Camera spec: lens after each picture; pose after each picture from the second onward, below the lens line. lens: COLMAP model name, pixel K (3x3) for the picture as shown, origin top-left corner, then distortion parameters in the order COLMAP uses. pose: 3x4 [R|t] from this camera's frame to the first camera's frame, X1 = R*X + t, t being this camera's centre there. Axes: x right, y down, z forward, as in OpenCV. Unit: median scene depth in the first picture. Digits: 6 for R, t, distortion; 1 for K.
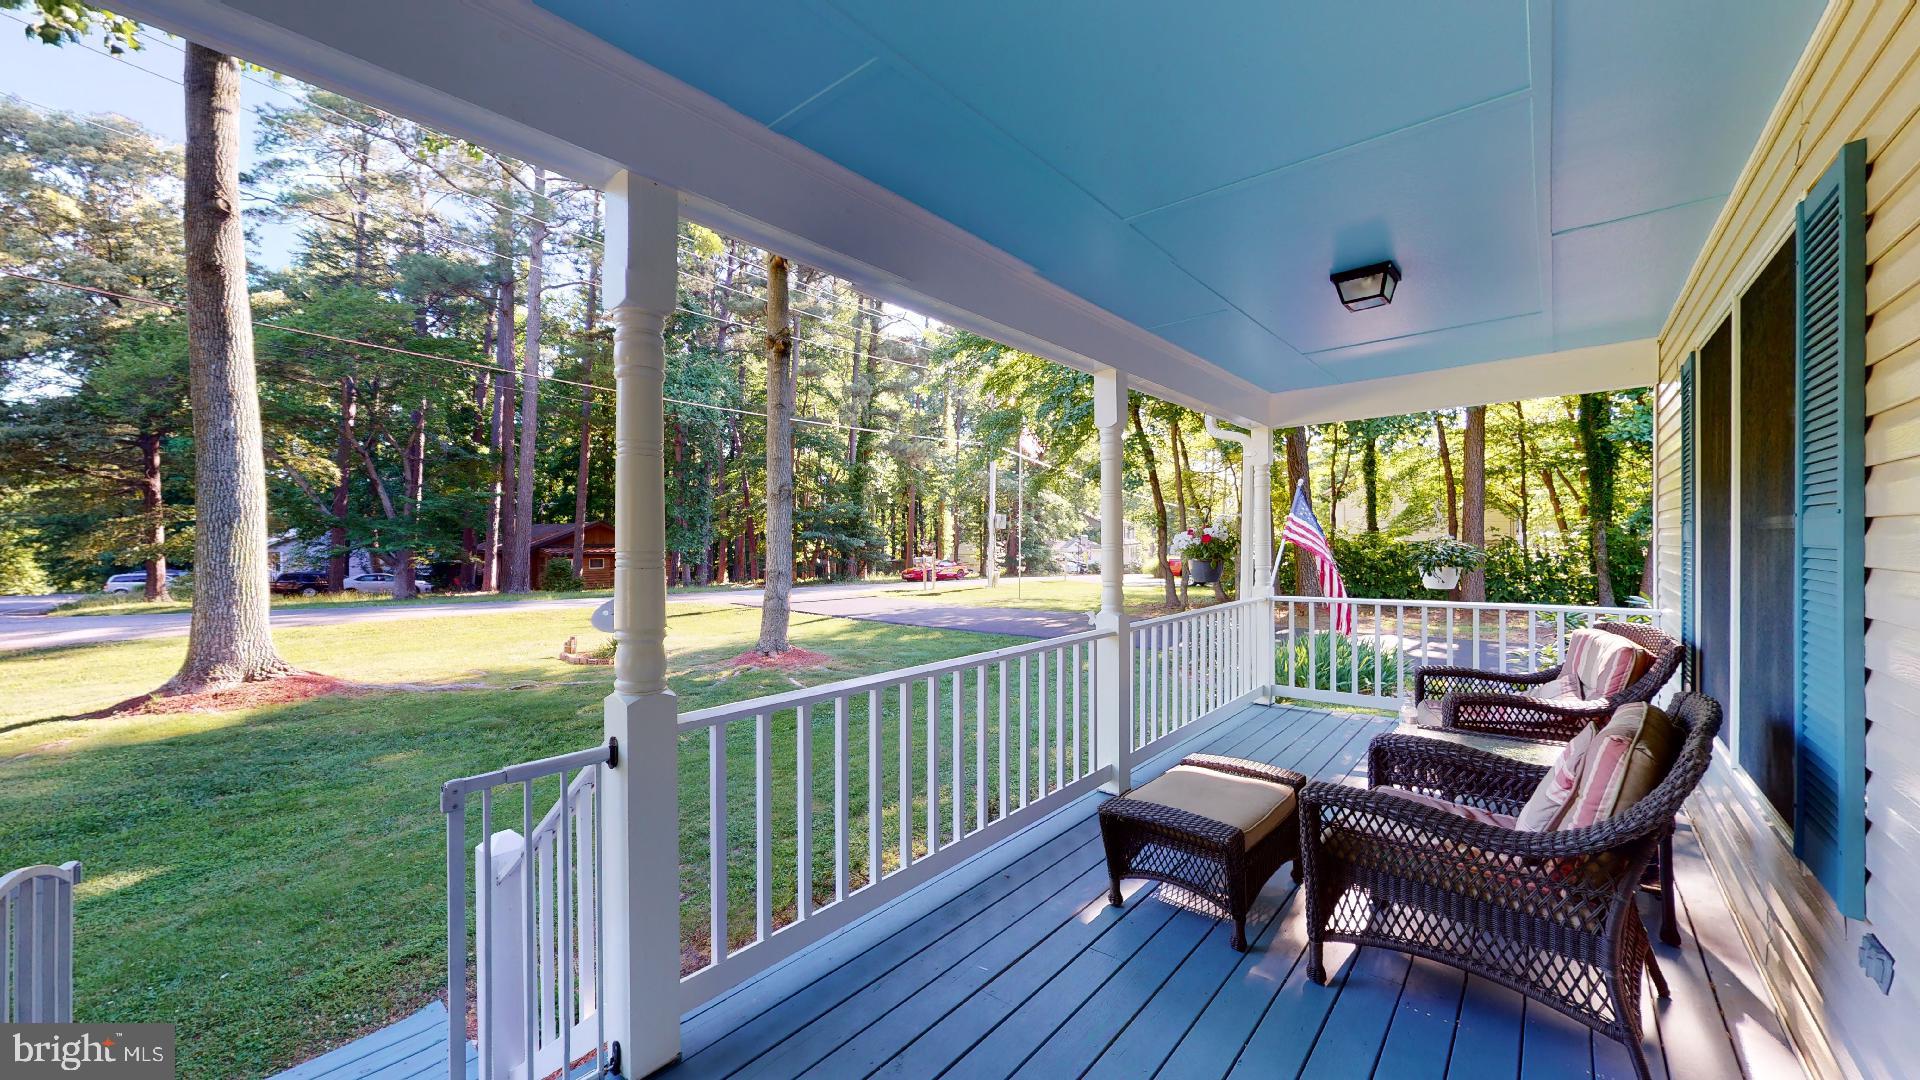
lens RADIAL K [[704.0, 0, 959.6], [0, 704.0, 542.7], [0, 0, 1]] dist [-0.000090, 0.000067]
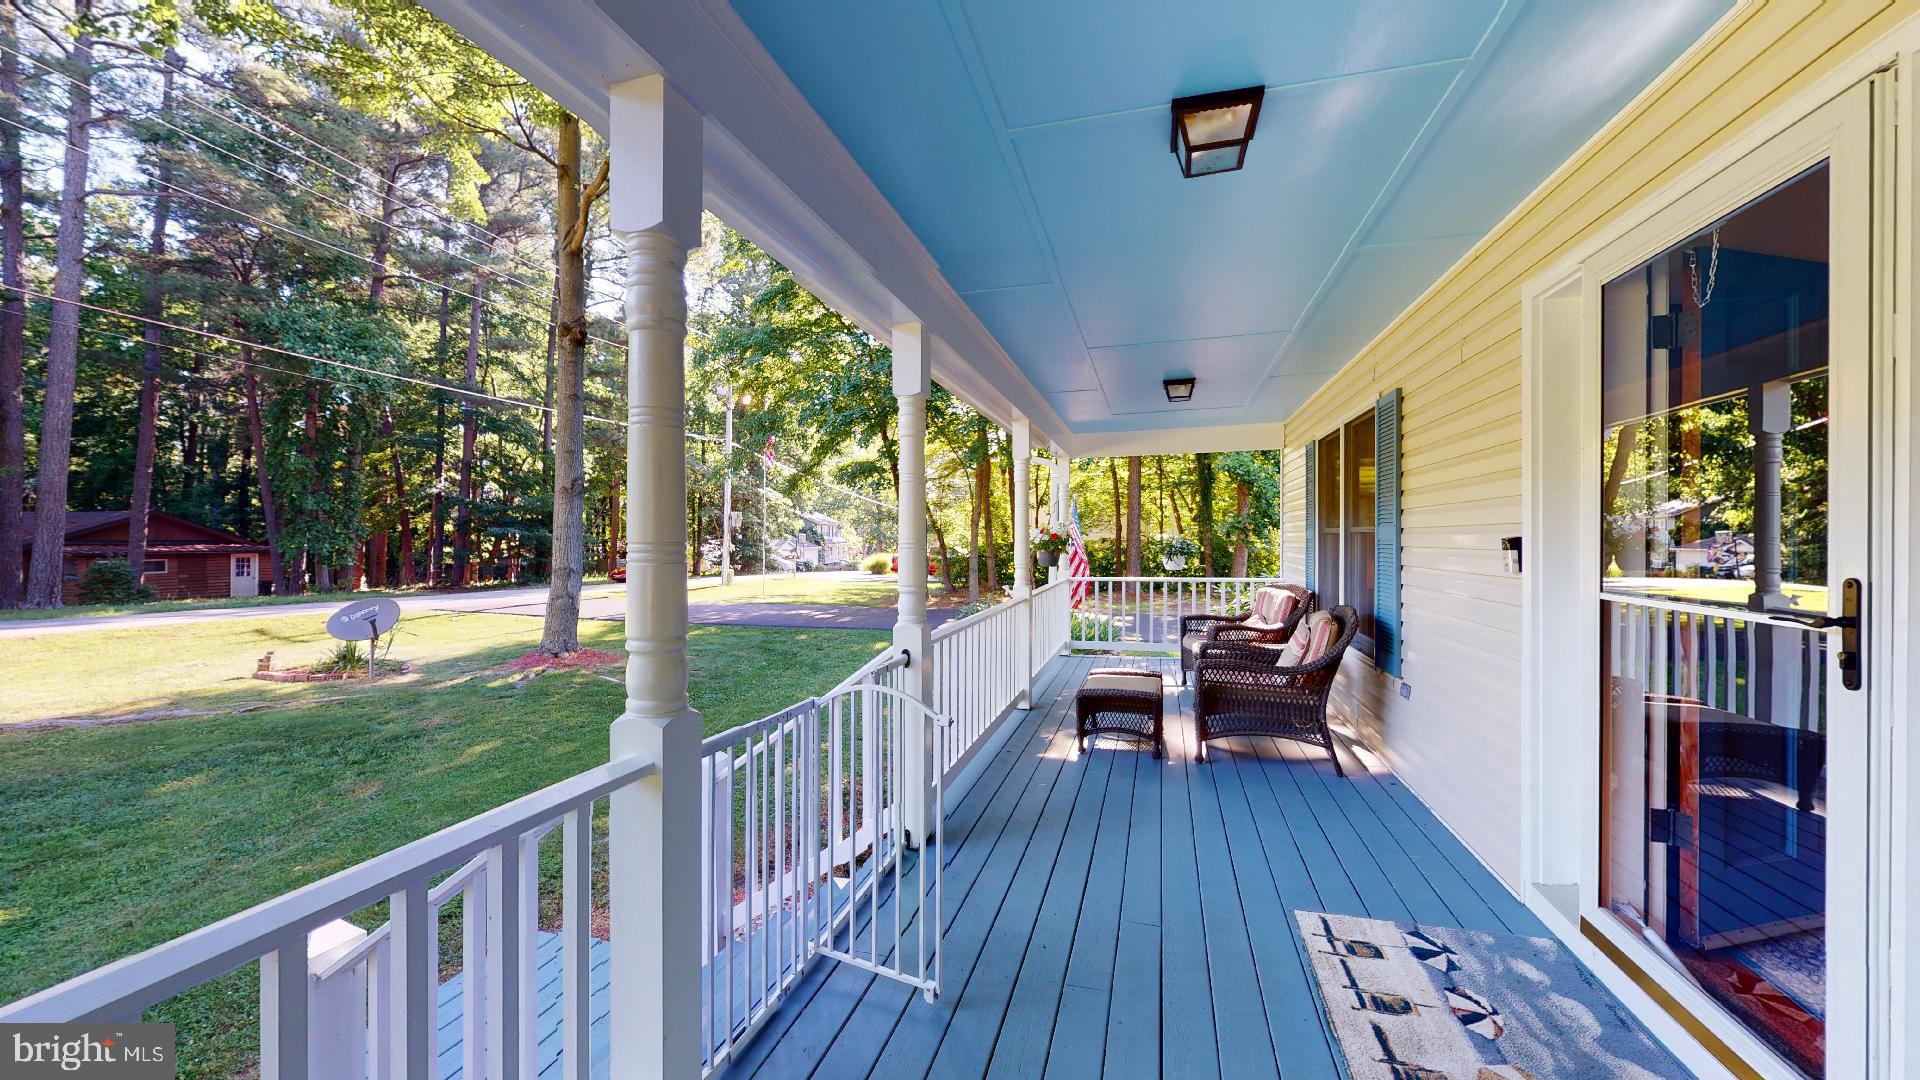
lens RADIAL K [[704.0, 0, 959.6], [0, 704.0, 542.7], [0, 0, 1]] dist [-0.000090, 0.000067]
pose [[0.909748, 0.002796, 0.415151, -0.455284], [-0.003308, 0.999994, 0.000515, 0.007666], [-0.415147, -0.001842, 0.909753, -0.249339]]
